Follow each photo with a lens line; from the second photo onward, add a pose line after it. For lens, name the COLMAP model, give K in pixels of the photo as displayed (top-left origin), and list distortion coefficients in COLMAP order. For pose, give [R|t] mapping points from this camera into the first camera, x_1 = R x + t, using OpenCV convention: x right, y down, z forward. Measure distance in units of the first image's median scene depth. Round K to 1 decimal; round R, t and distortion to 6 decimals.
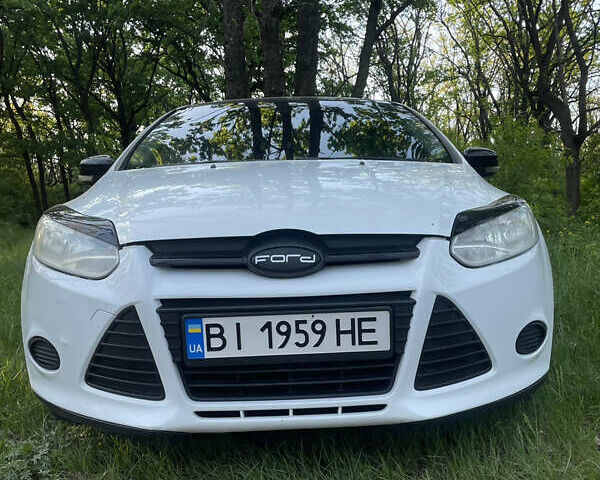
lens RADIAL K [[578.7, 0, 300.0], [0, 578.7, 240.0], [0, 0, 1]] dist [0.010756, -0.004133]
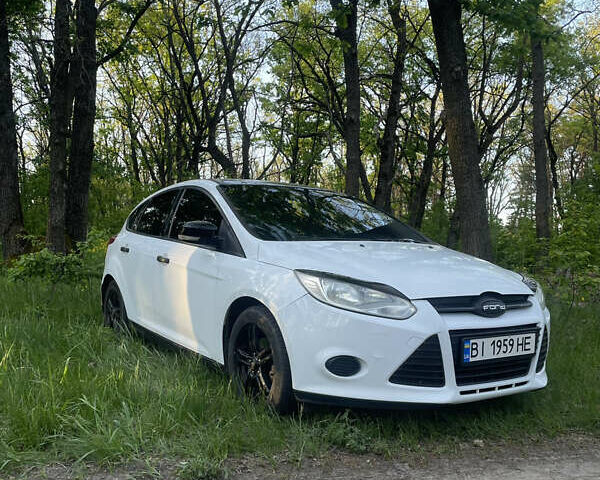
lens RADIAL K [[578.7, 0, 300.0], [0, 578.7, 240.0], [0, 0, 1]] dist [0.010756, -0.004133]
pose [[0.885713, 0.043172, 0.462221, -1.505926], [-0.017788, 0.998091, -0.059137, -0.065349], [-0.463891, 0.044156, 0.884791, -0.409810]]
